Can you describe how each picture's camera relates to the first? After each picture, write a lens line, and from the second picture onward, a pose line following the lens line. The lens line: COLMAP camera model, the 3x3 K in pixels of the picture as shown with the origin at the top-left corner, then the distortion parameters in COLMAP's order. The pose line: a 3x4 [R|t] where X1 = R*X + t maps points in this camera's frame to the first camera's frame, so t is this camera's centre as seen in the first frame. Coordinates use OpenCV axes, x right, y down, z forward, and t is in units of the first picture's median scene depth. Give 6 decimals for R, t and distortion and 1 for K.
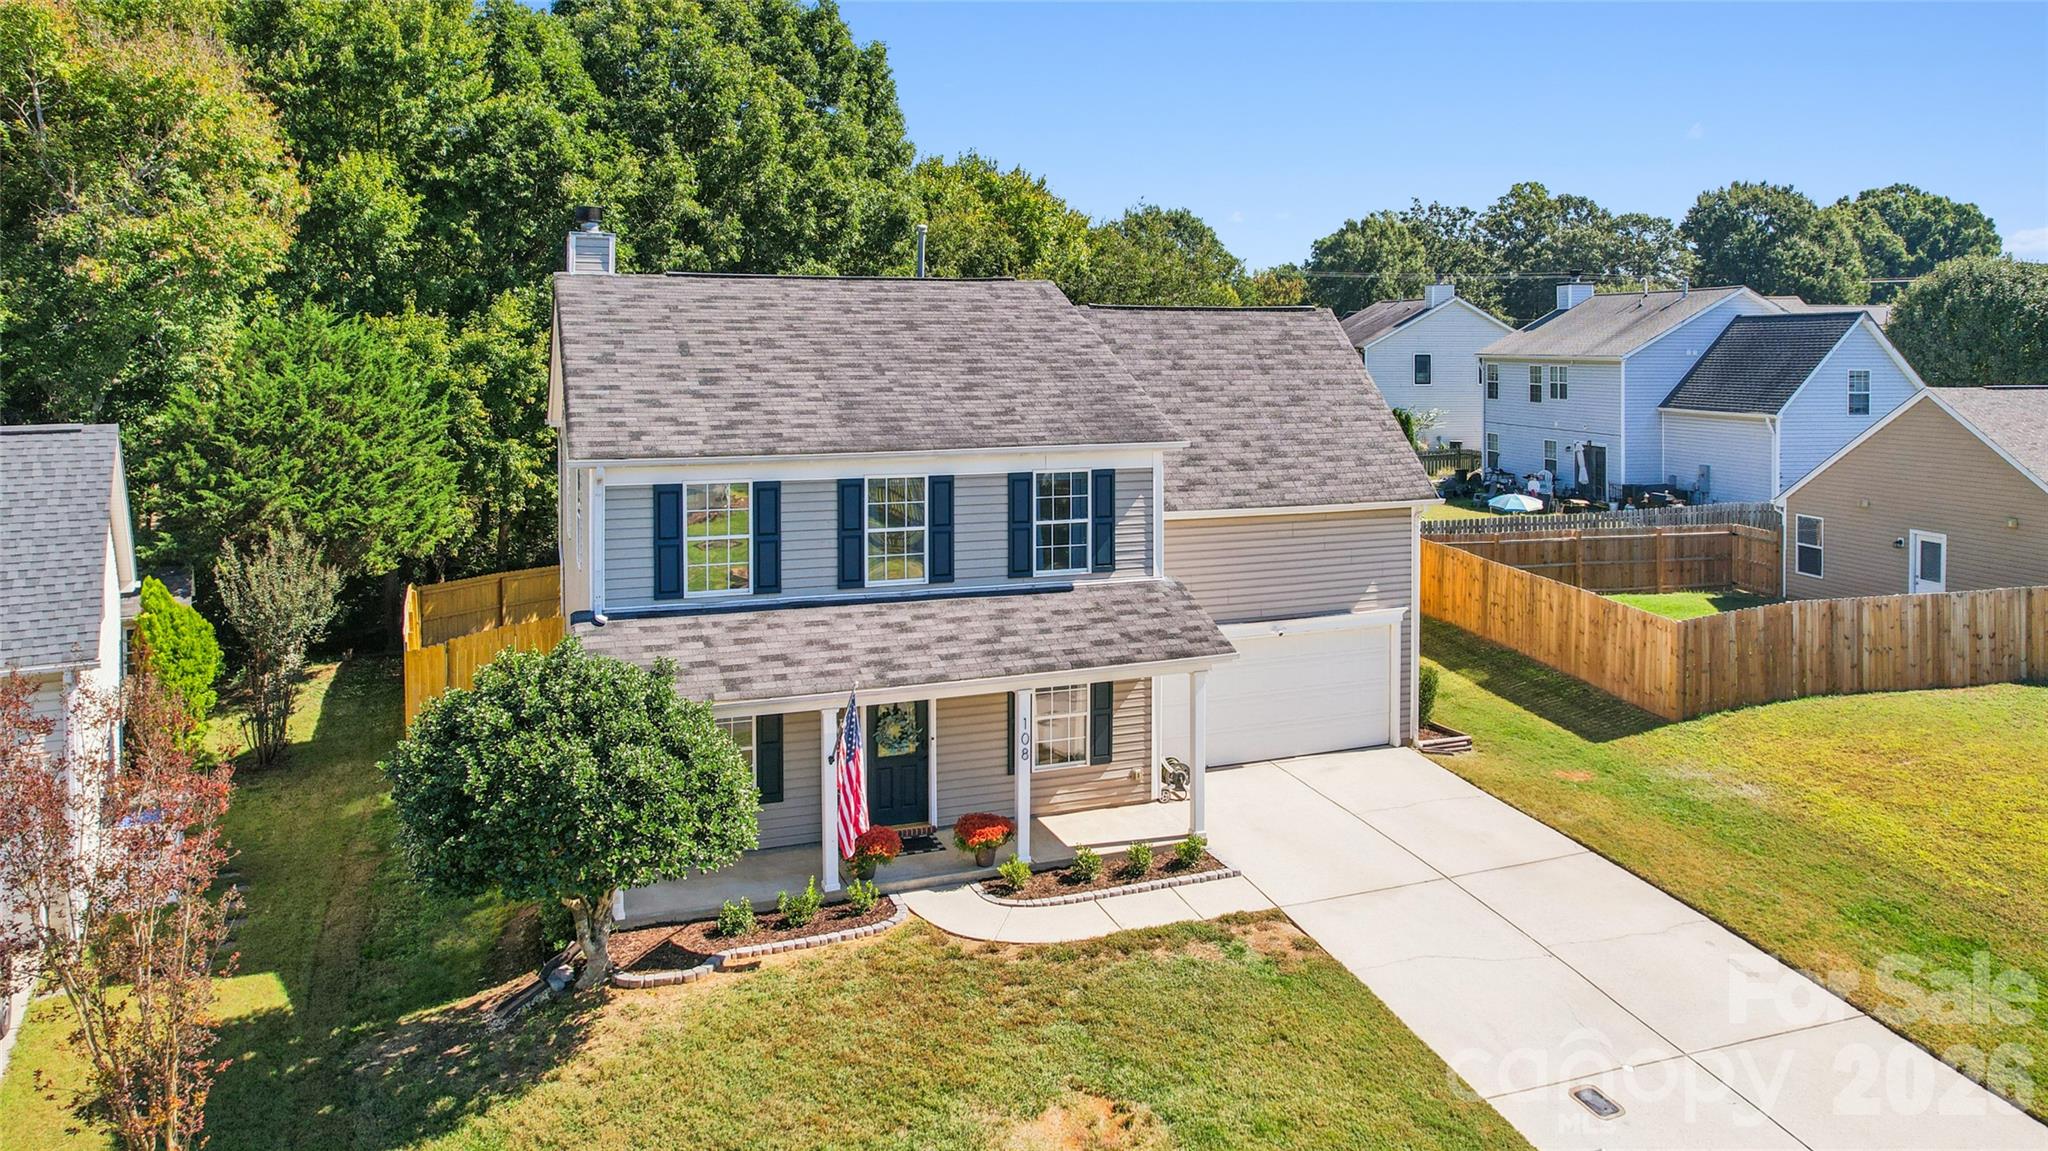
lens RADIAL K [[1356.4, 0, 1072.5], [0, 1356.4, 346.0], [0, 0, 1]] dist [-0.015433, -0.000876]
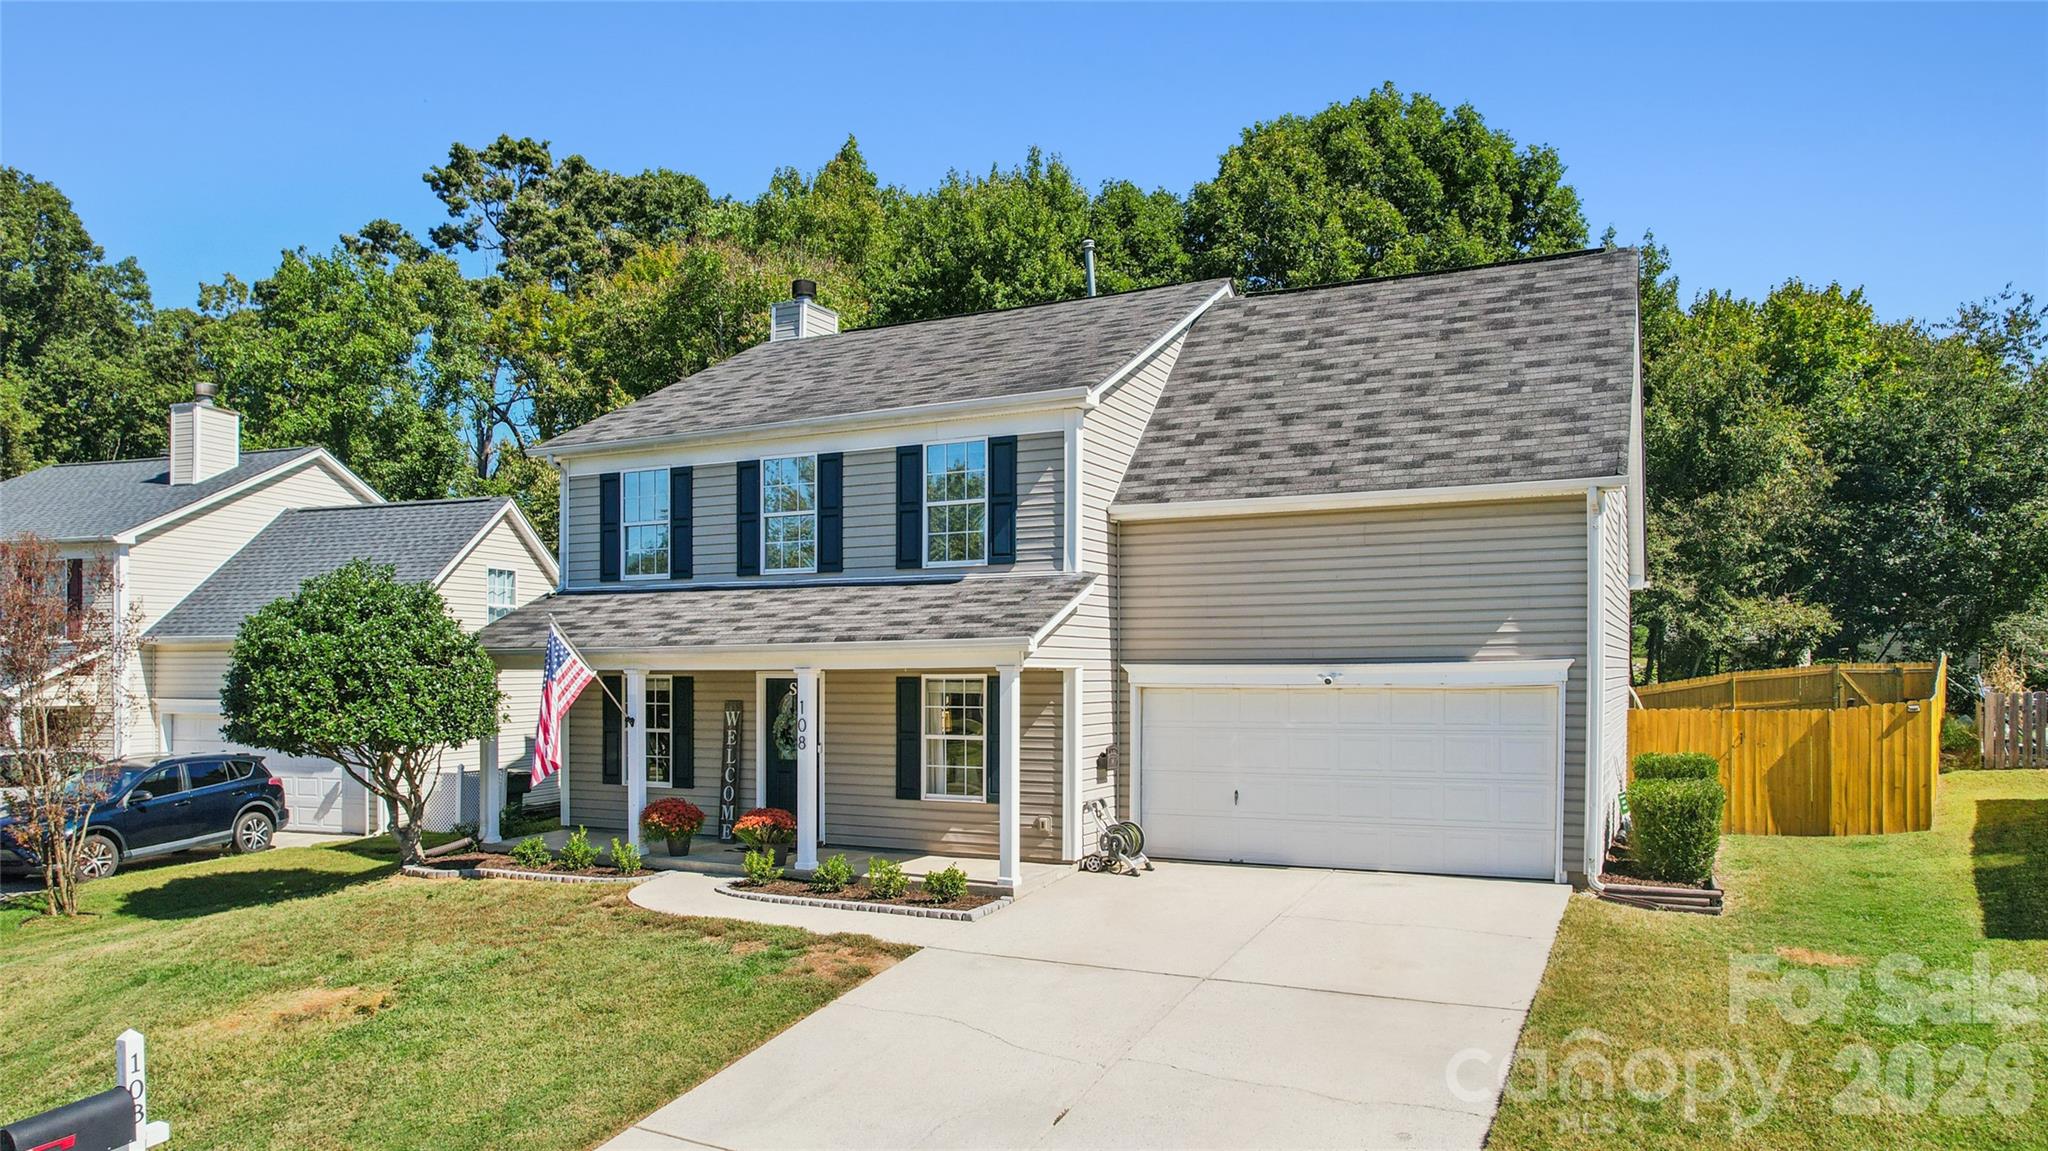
lens RADIAL K [[1369.0, 0, 1016.6], [0, 1369.0, 647.2], [0, 0, 1]] dist [-0.072468, 0.092741]
pose [[0.665341, -0.012994, -0.746427, 0.627059], [0.008669, 0.999916, -0.009679, 0.222407], [0.746490, -0.000031, 0.665397, 0.466136]]
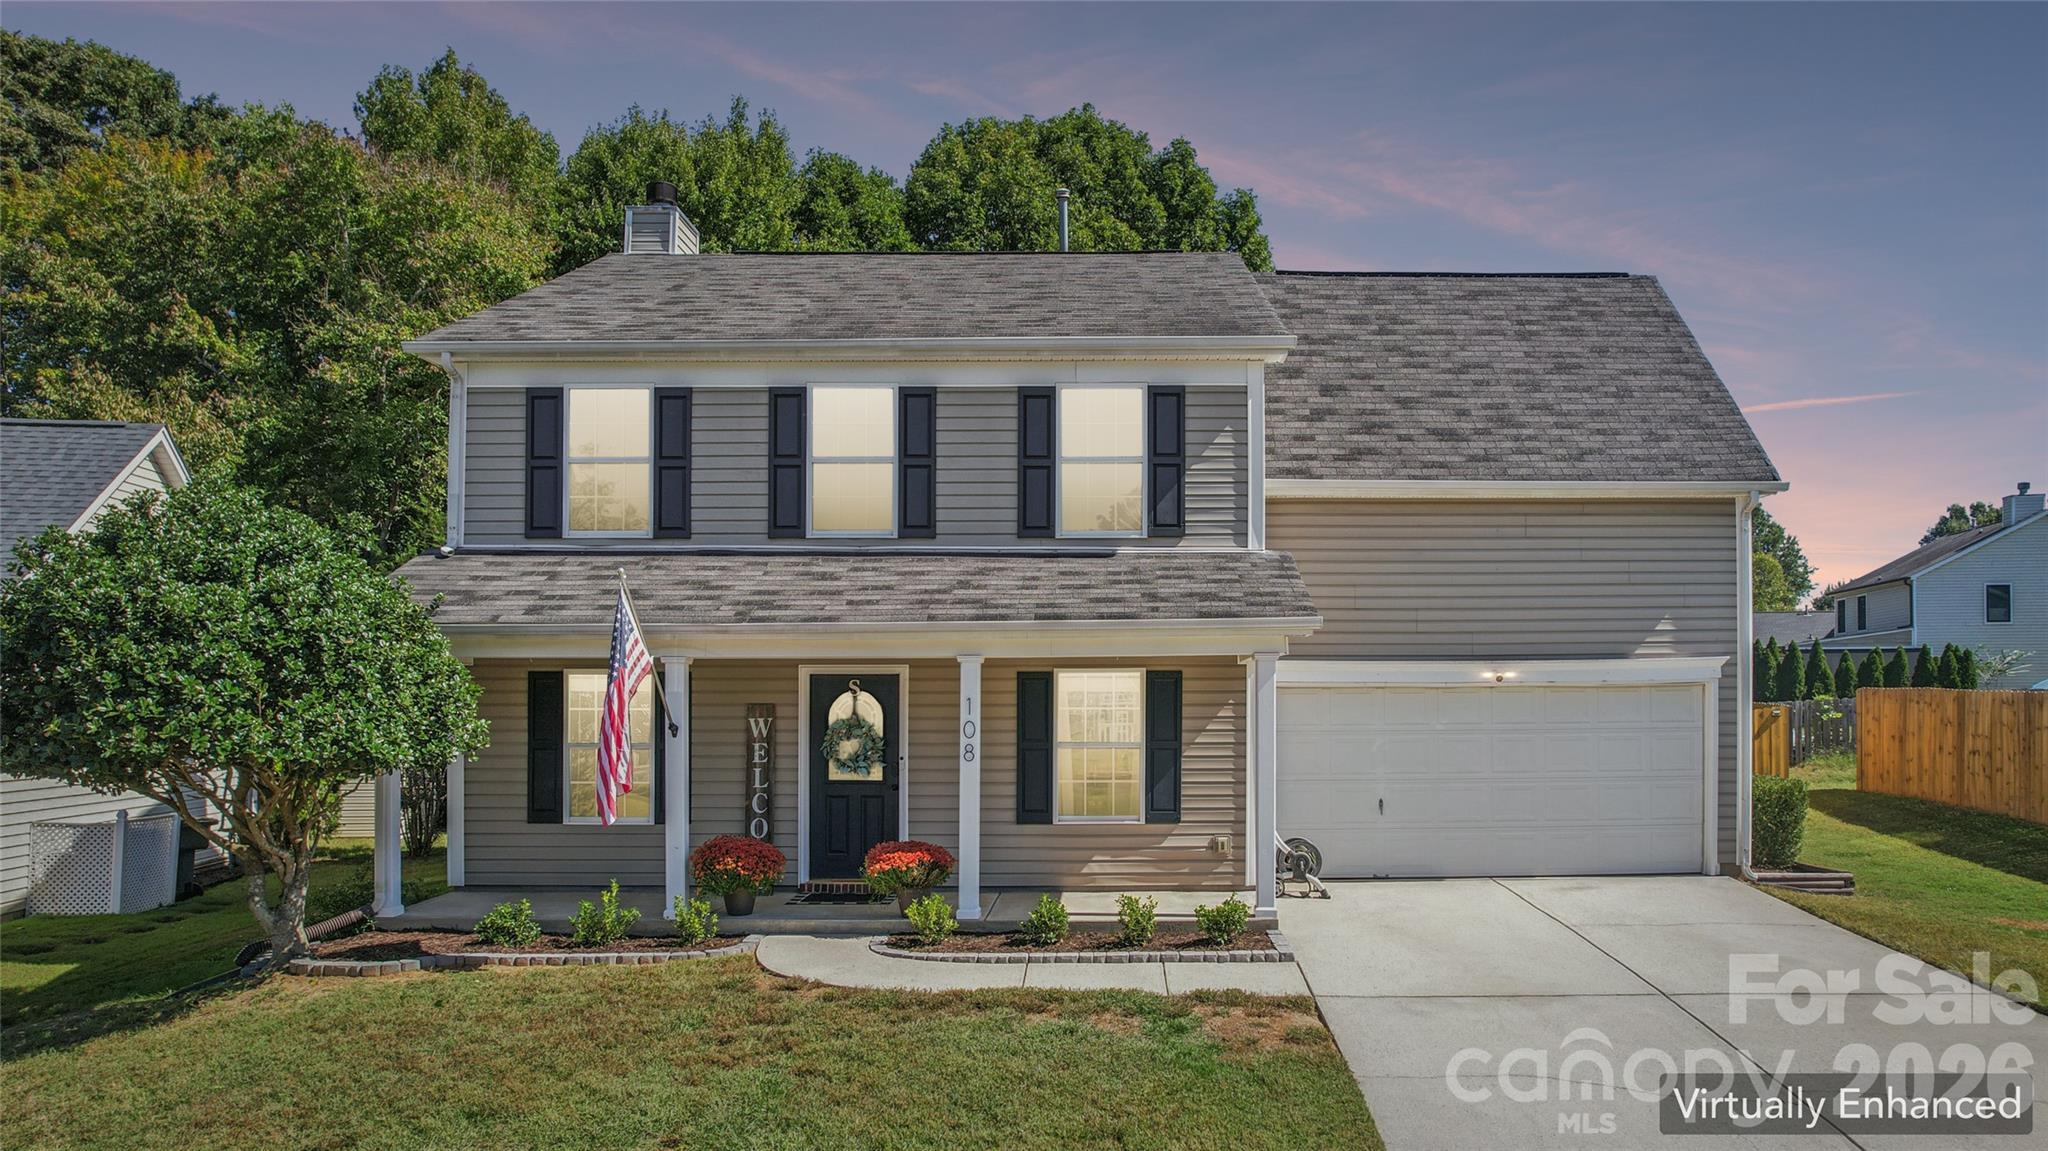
lens RADIAL K [[1370.6, 0, 1154.9], [0, 1370.6, 659.2], [0, 0, 1]] dist [-0.050666, 0.026299]
pose [[0.938231, -0.012283, -0.345792, 0.249874], [0.004271, 0.999705, -0.023924, 0.242071], [0.345984, 0.020969, 0.938006, 0.360794]]
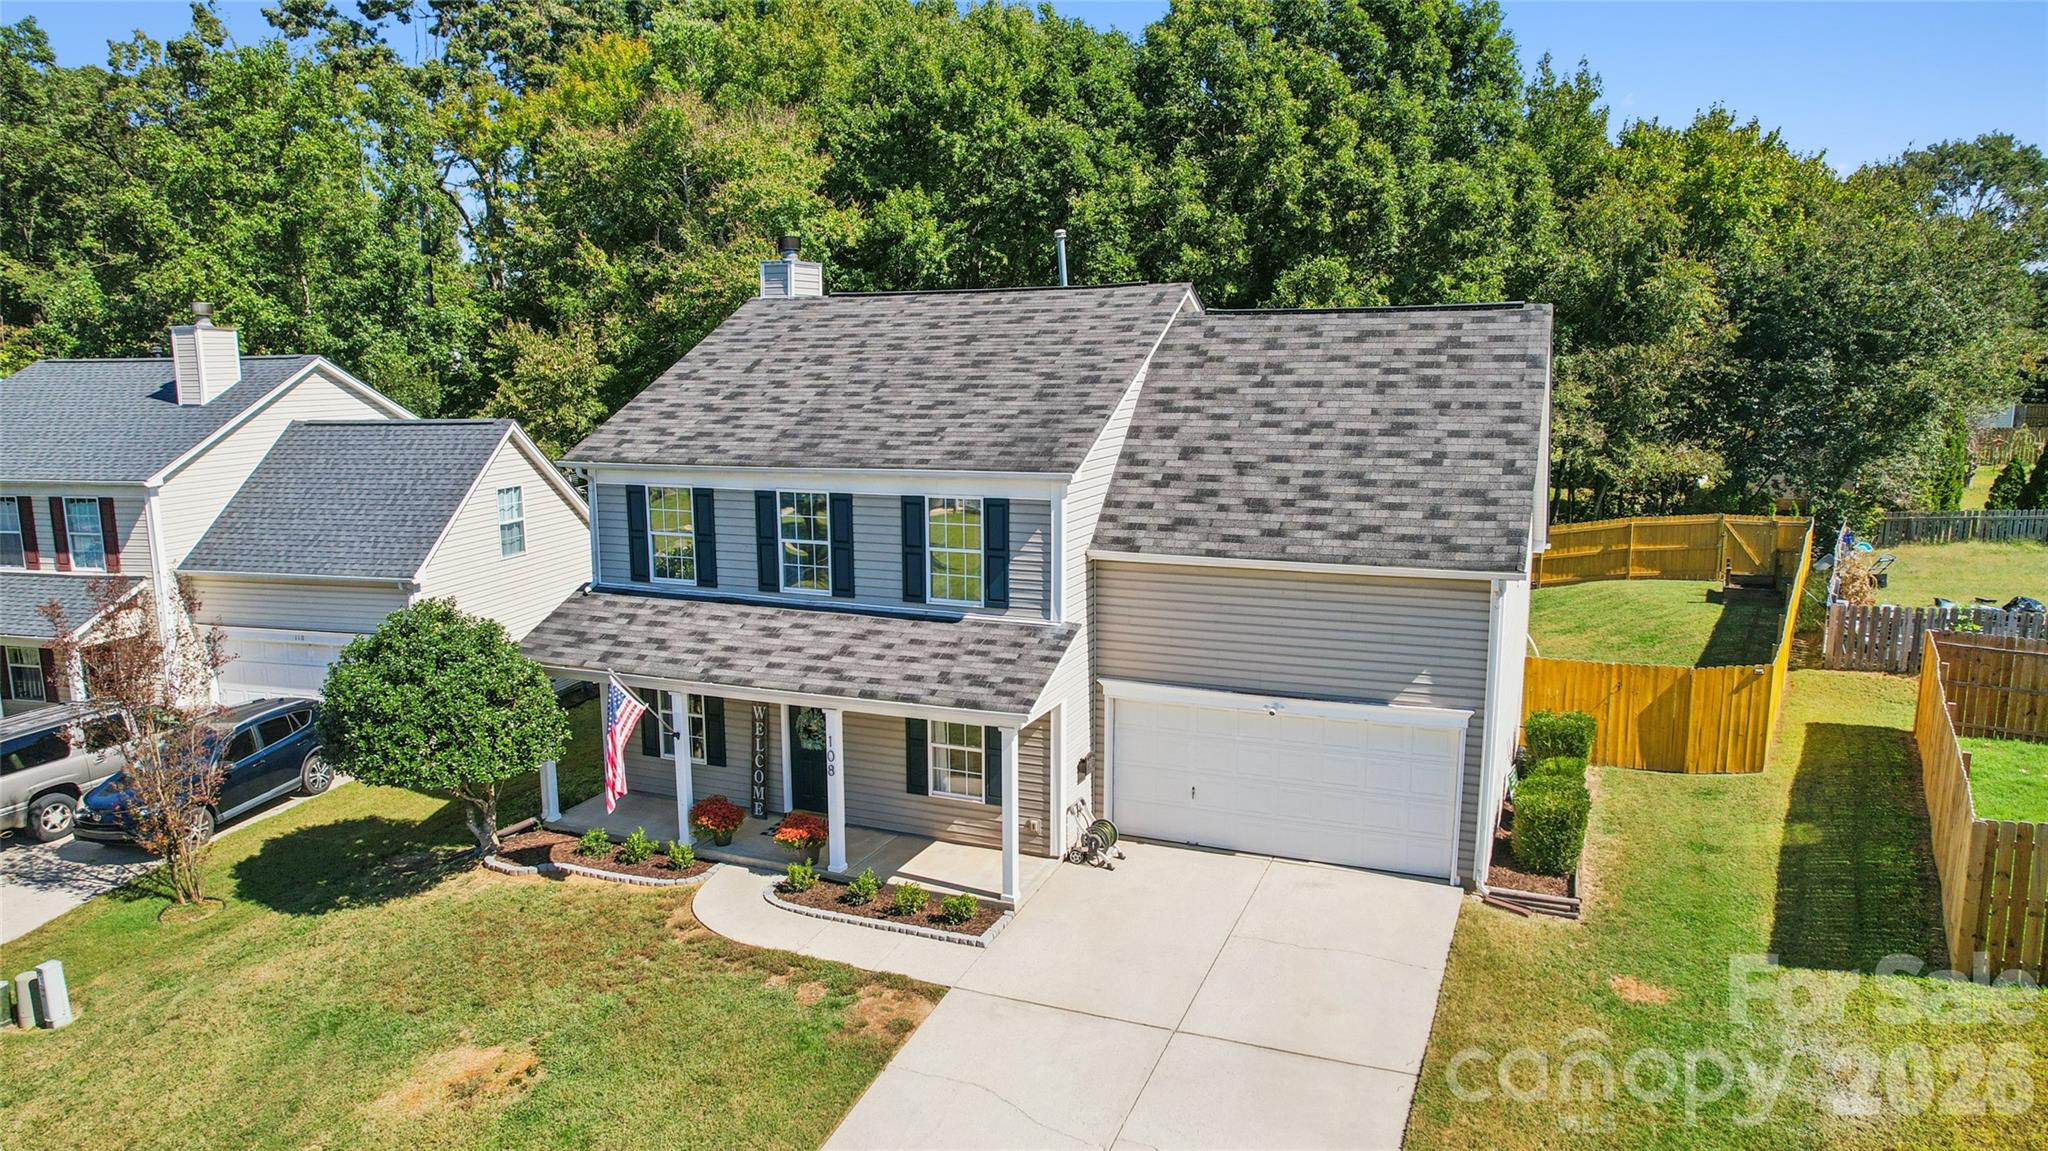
lens RADIAL K [[1355.8, 0, 1023.6], [0, 1355.8, 547.4], [0, 0, 1]] dist [-0.057580, 0.071839]
pose [[0.702732, 0.094615, -0.705135, 0.684791], [0.014481, 0.989010, 0.147137, -0.011322], [0.711307, -0.113608, 0.693639, 0.369282]]
